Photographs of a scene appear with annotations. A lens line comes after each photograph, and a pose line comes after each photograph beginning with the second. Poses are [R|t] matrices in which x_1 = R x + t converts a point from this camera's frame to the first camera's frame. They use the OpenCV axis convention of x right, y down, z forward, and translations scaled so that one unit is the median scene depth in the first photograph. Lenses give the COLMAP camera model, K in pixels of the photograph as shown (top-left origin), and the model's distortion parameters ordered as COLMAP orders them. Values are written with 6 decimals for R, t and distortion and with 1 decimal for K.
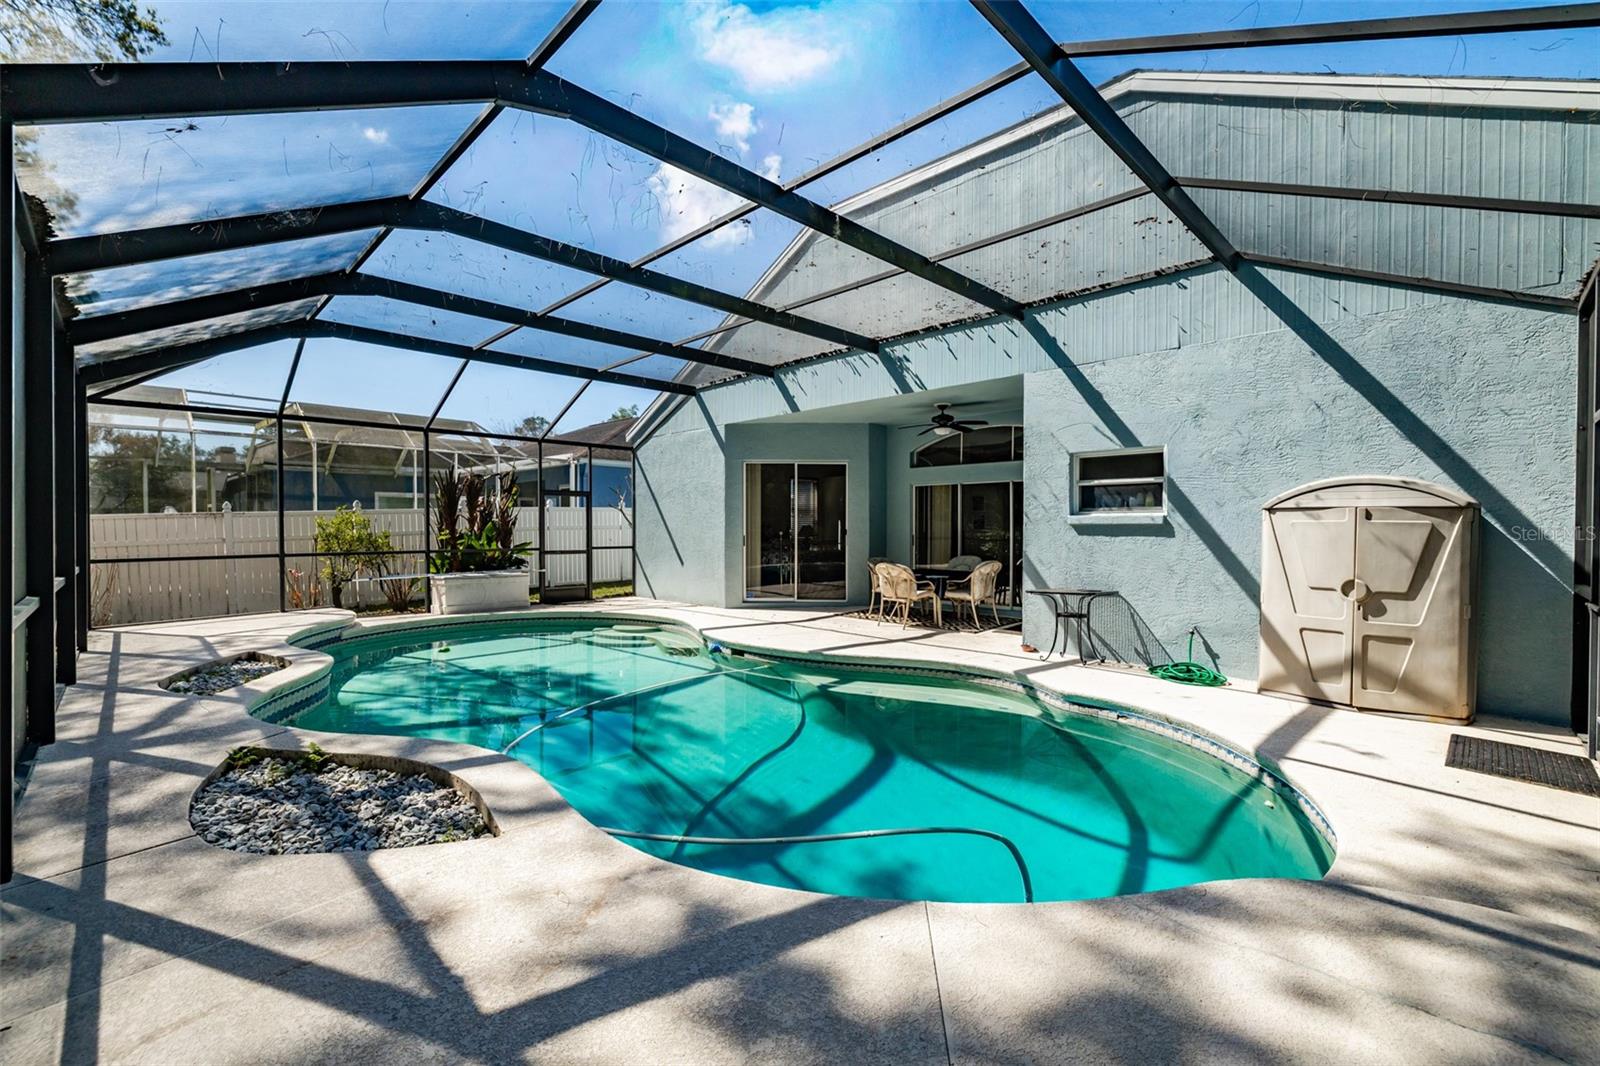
lens RADIAL K [[678.6, 0, 805.2], [0, 678.6, 535.0], [0, 0, 1]] dist [-0.001354, -0.004163]
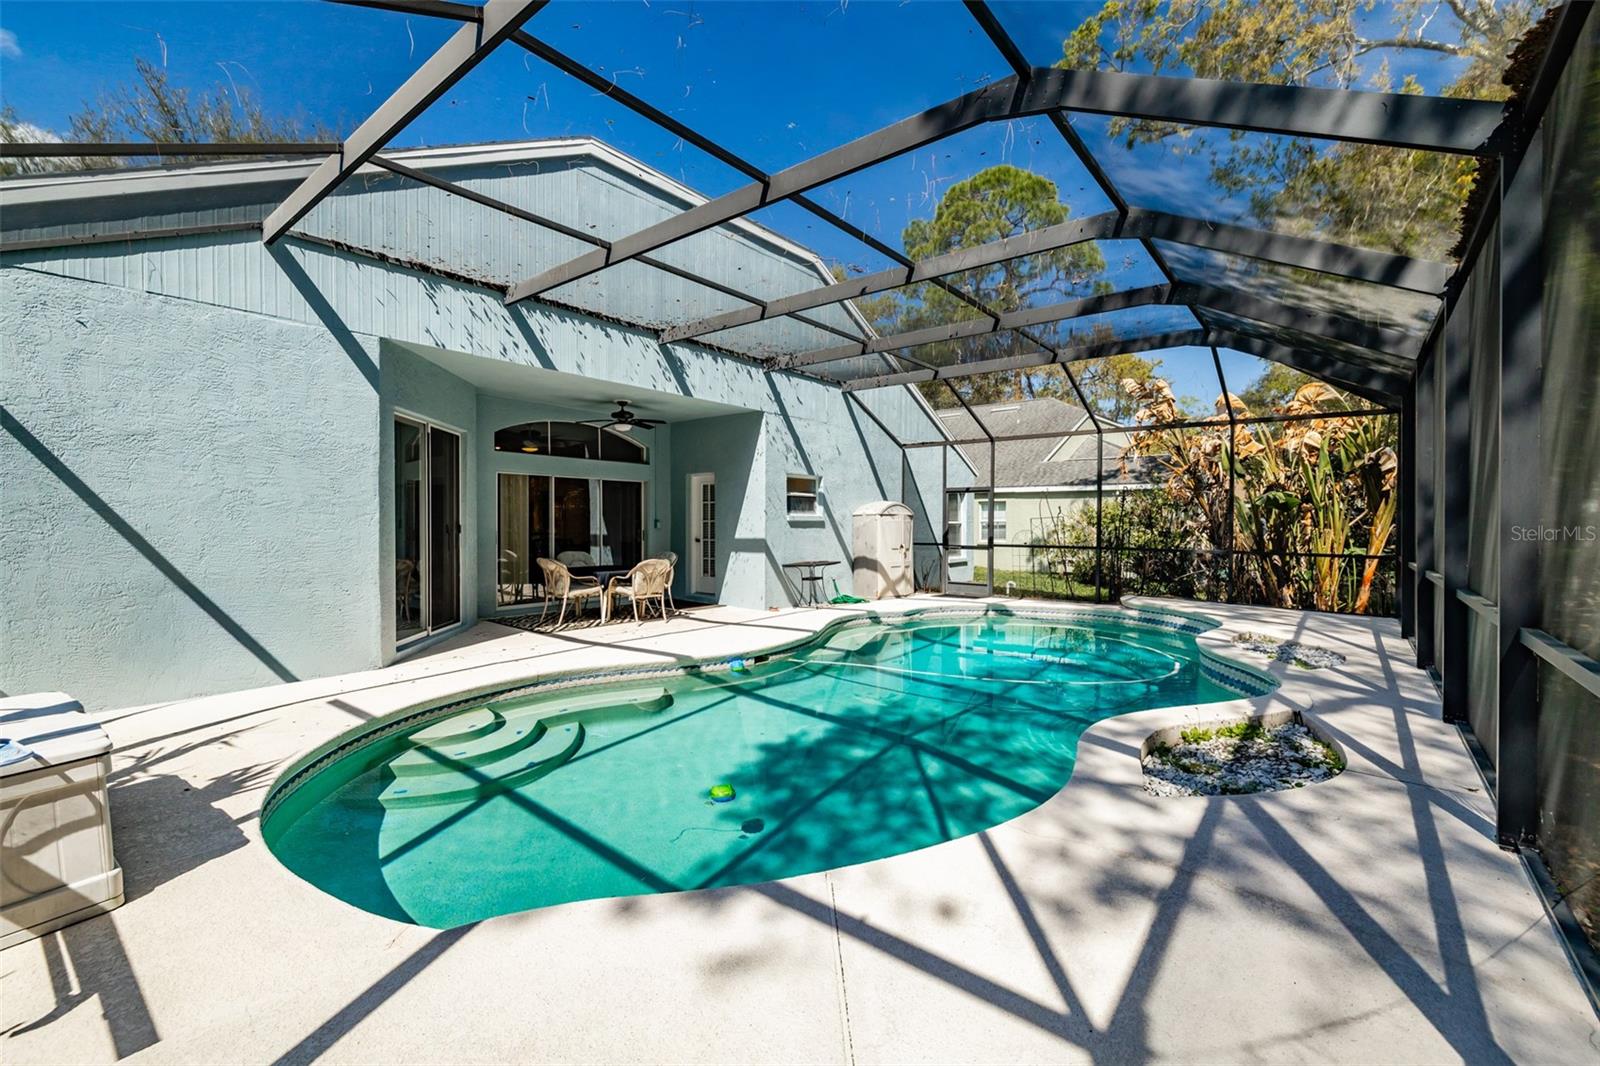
lens RADIAL K [[678.6, 0, 792.8], [0, 678.6, 530.8], [0, 0, 1]] dist [-0.001354, -0.004163]
pose [[-0.104537, -0.013563, 0.994429, -0.891354], [0.010604, 0.999835, 0.014751, -0.012048], [-0.994464, 0.012087, -0.104376, 0.918947]]
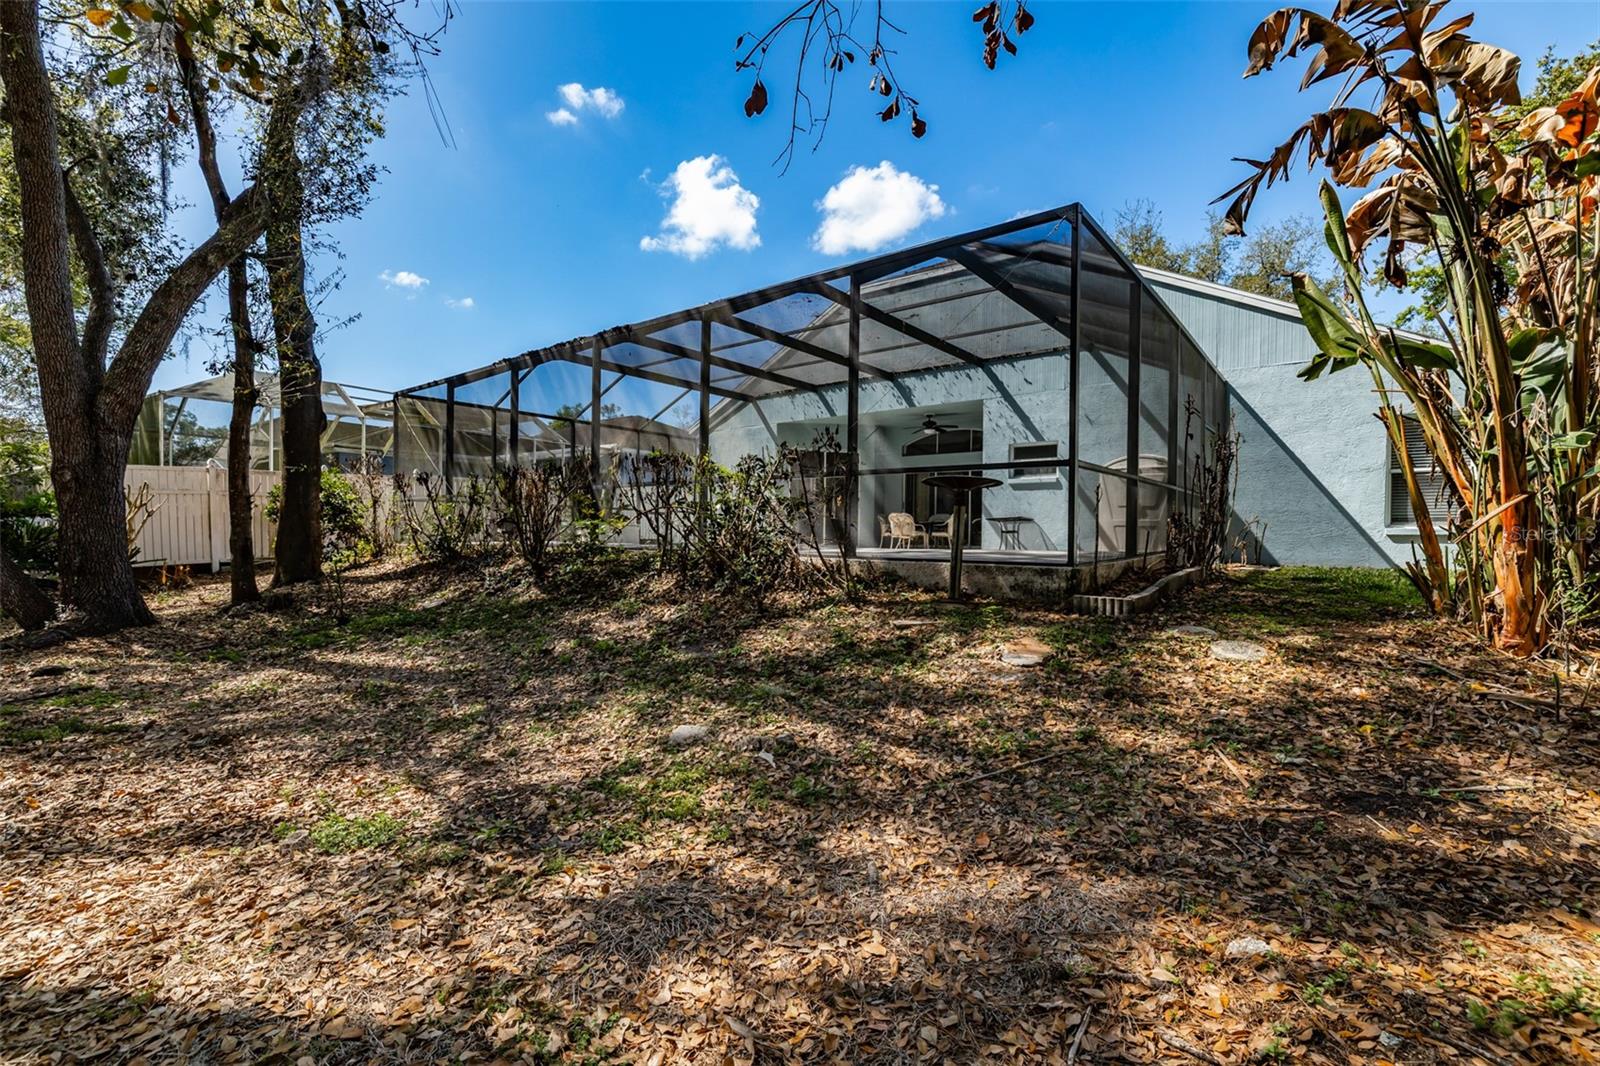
lens RADIAL K [[678.6, 0, 799.7], [0, 678.6, 528.3], [0, 0, 1]] dist [-0.001354, -0.004163]
pose [[0.994858, 0.016964, 0.099853, -0.276218], [-0.015835, 0.999802, -0.012089, 0.107330], [-0.100038, 0.010446, 0.994929, -0.600329]]
